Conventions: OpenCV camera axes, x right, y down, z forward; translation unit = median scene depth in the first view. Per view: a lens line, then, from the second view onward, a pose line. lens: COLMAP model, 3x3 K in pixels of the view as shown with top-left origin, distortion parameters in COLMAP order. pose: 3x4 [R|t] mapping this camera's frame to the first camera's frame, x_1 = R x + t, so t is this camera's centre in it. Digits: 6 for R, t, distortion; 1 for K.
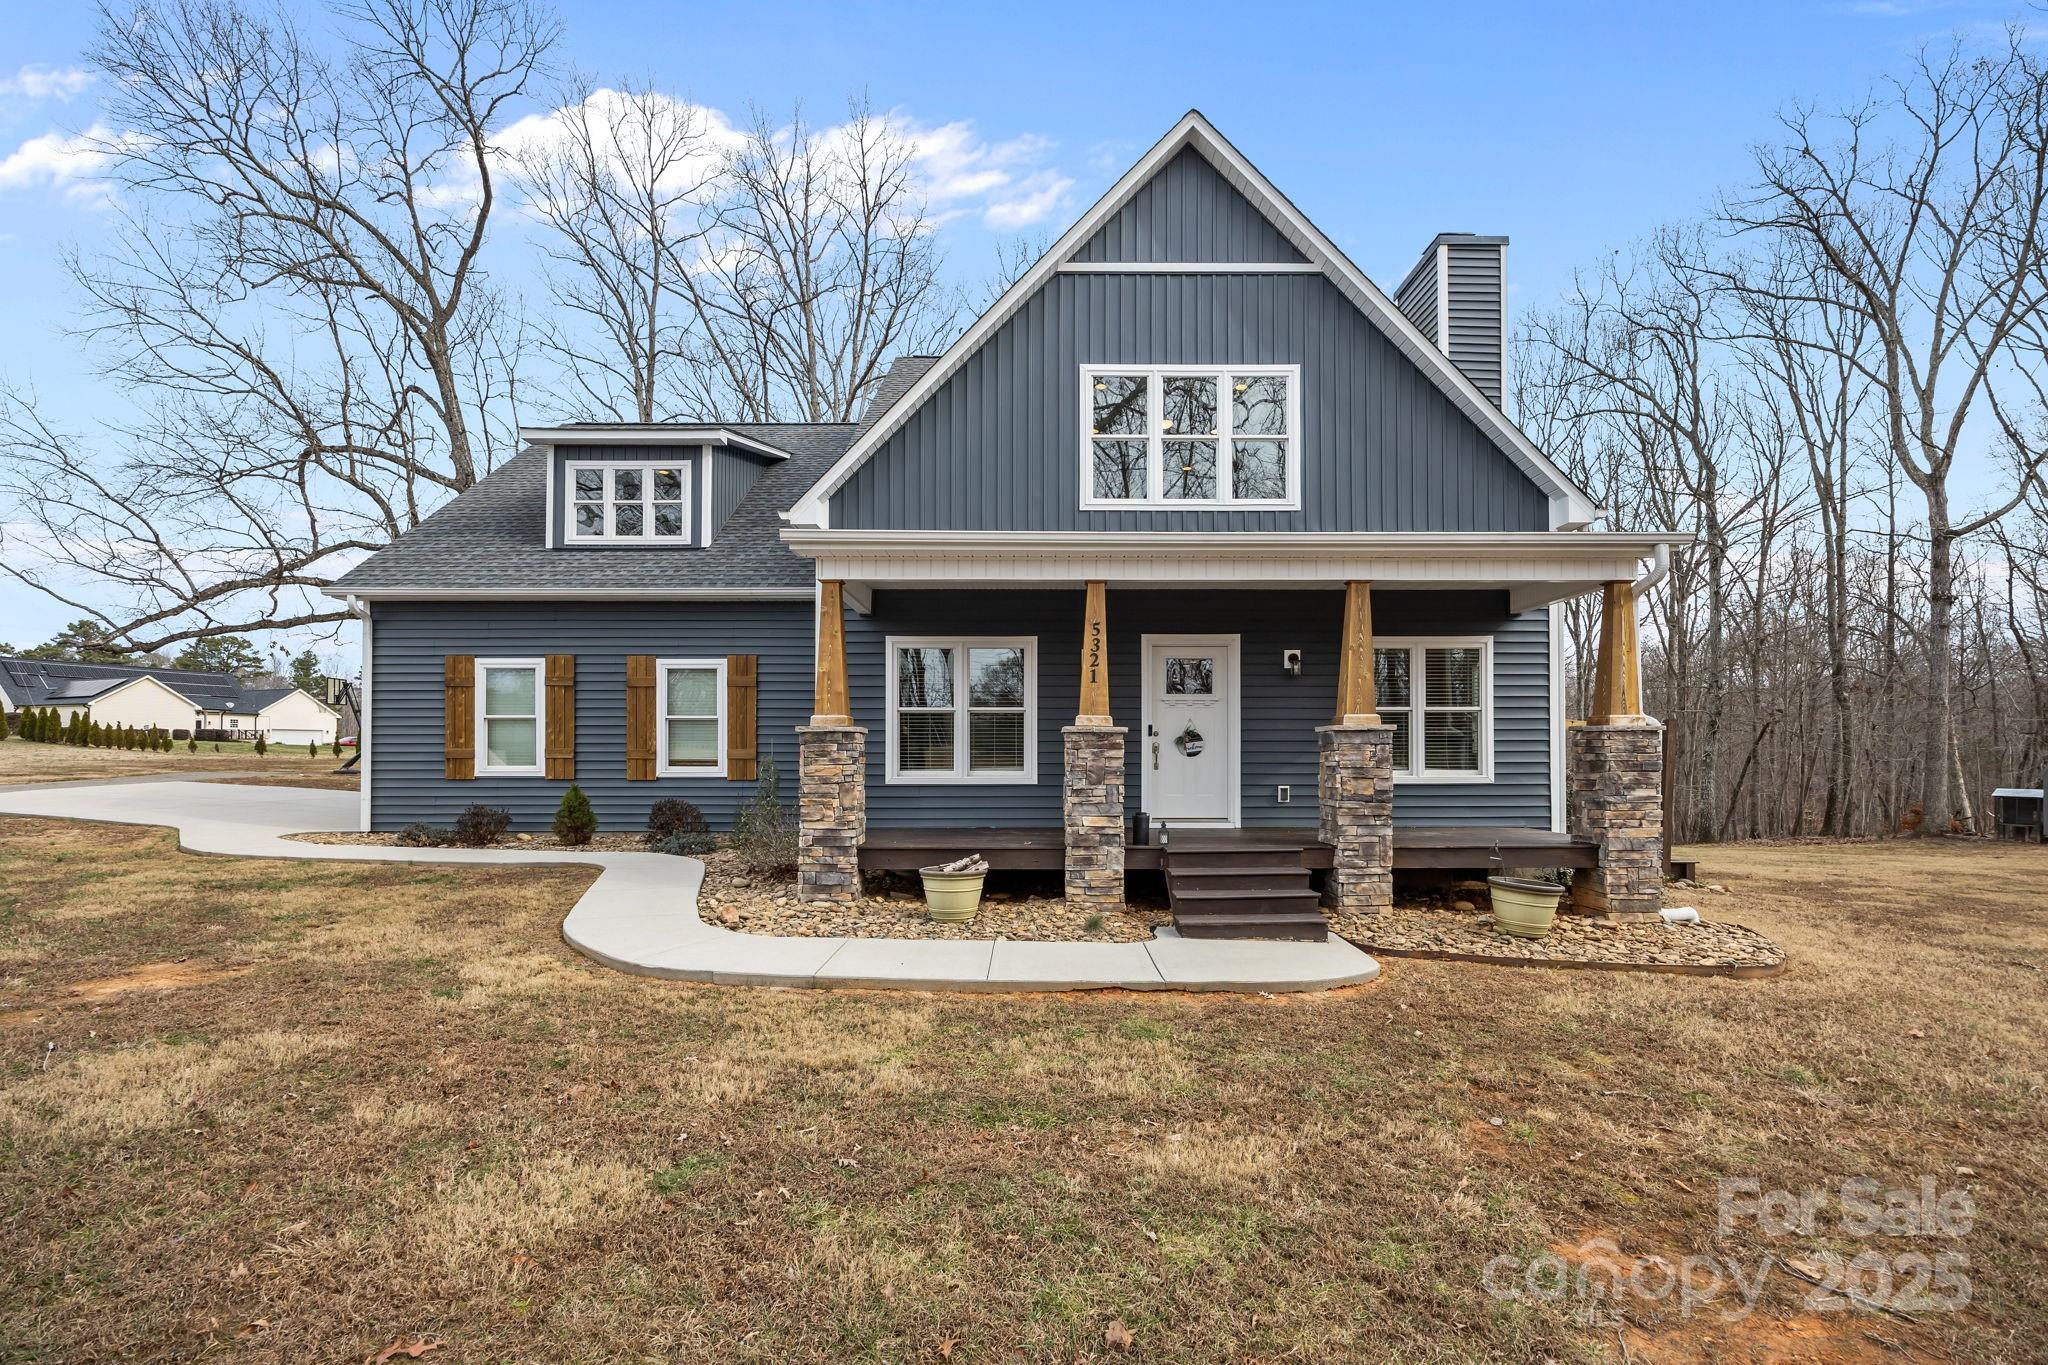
lens RADIAL K [[878.4, 0, 1028.7], [0, 878.4, 751.9], [0, 0, 1]] dist [-0.013251, -0.000045]
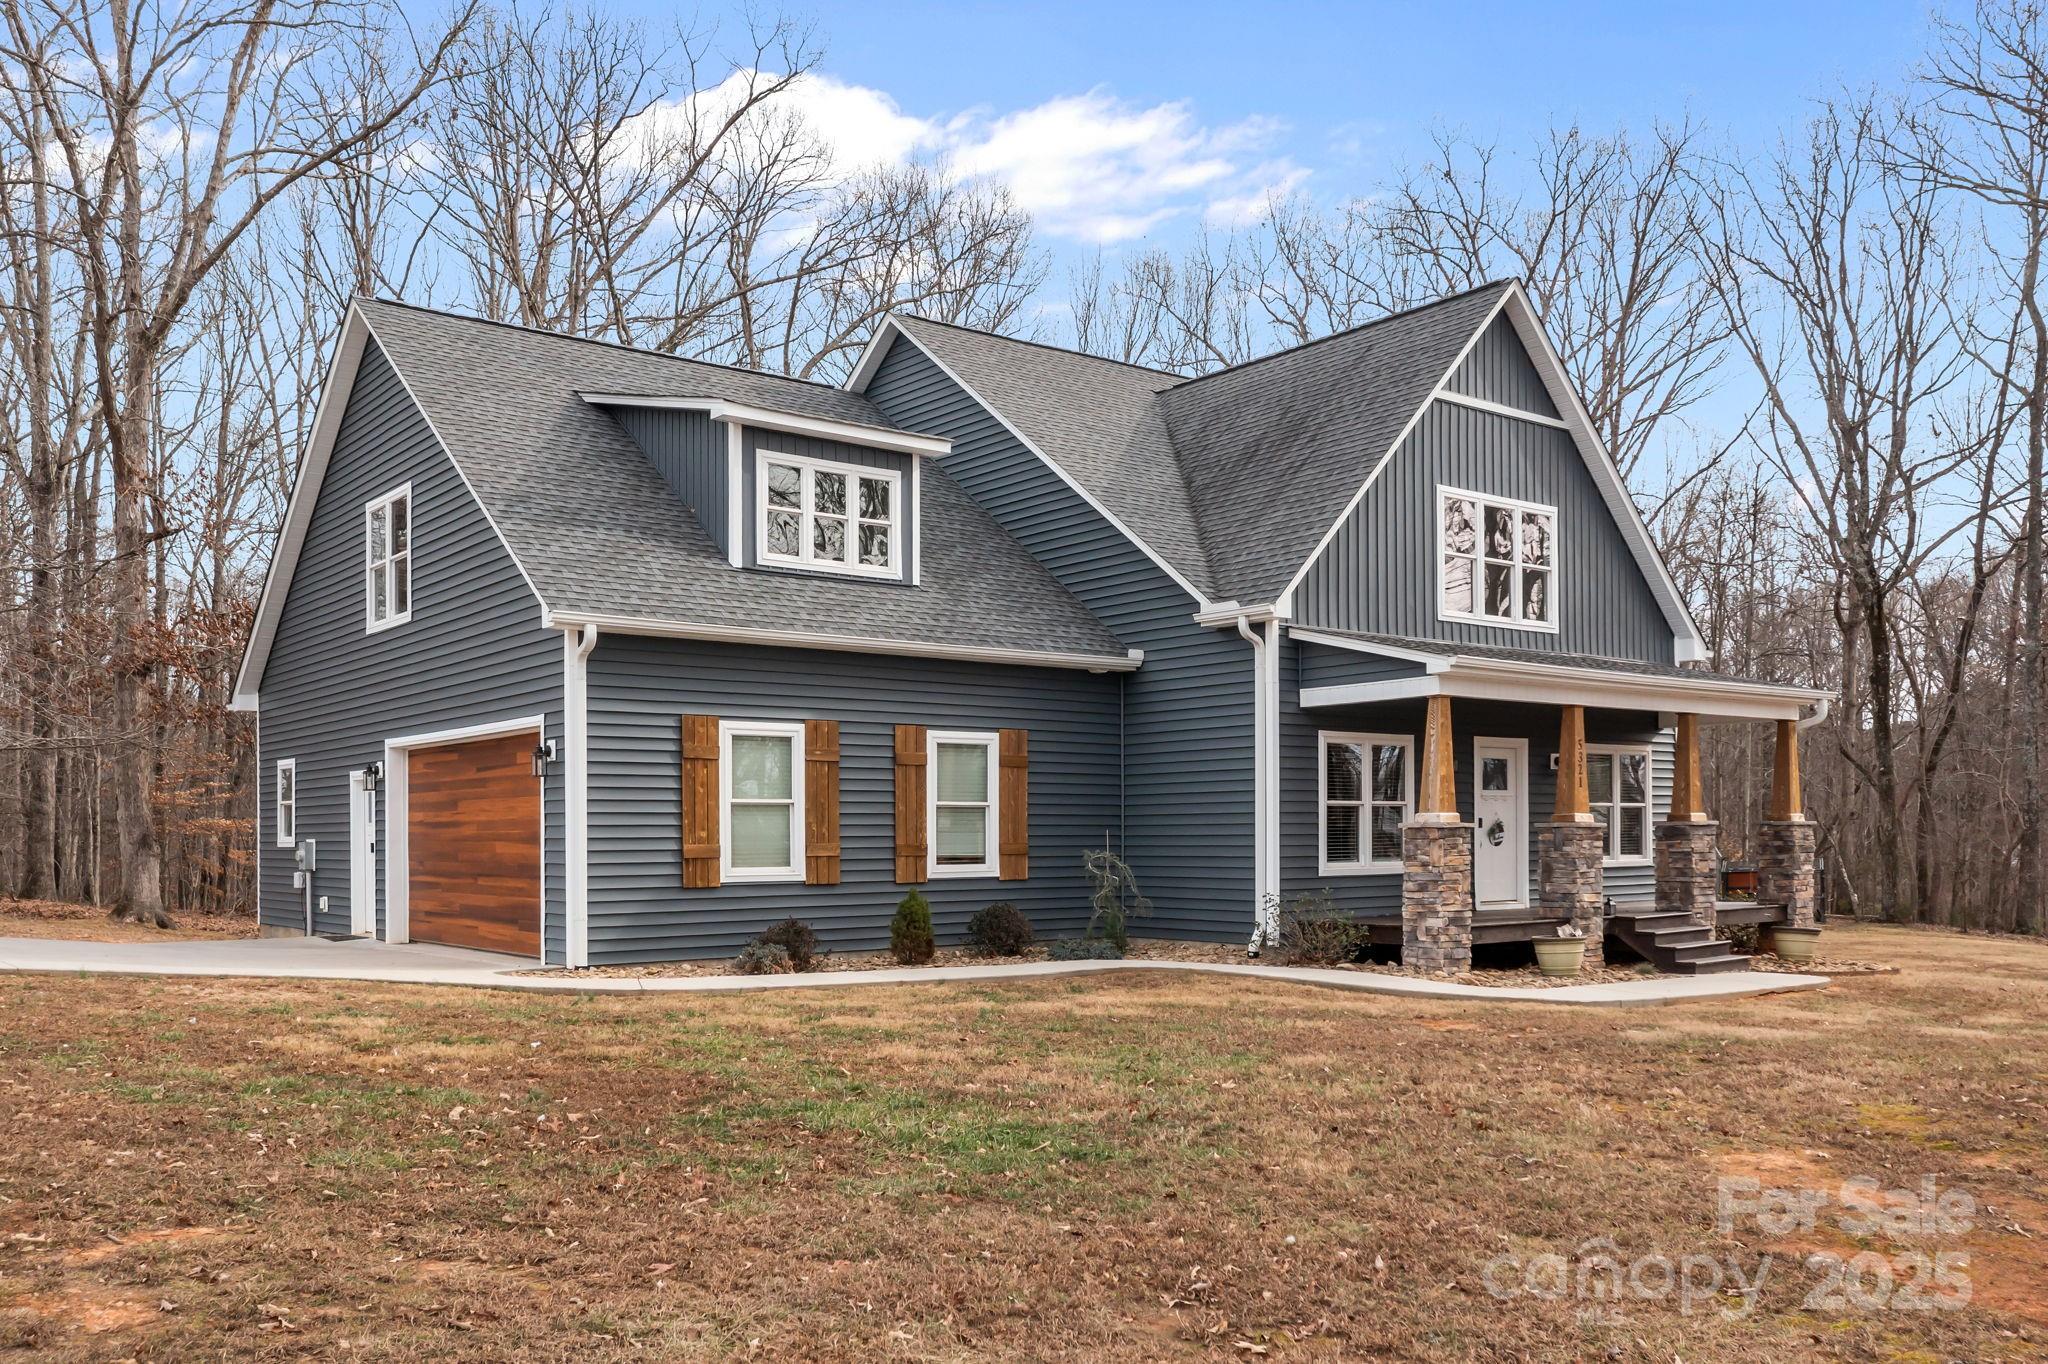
lens RADIAL K [[1669.1, 0, 1021.2], [0, 1669.1, 838.9], [0, 0, 1]] dist [-0.001822, -0.000917]
pose [[0.787990, -0.007475, 0.615643, -1.325078], [0.007139, 0.999970, 0.003004, -0.011722], [-0.615647, 0.002028, 0.788019, -0.250904]]
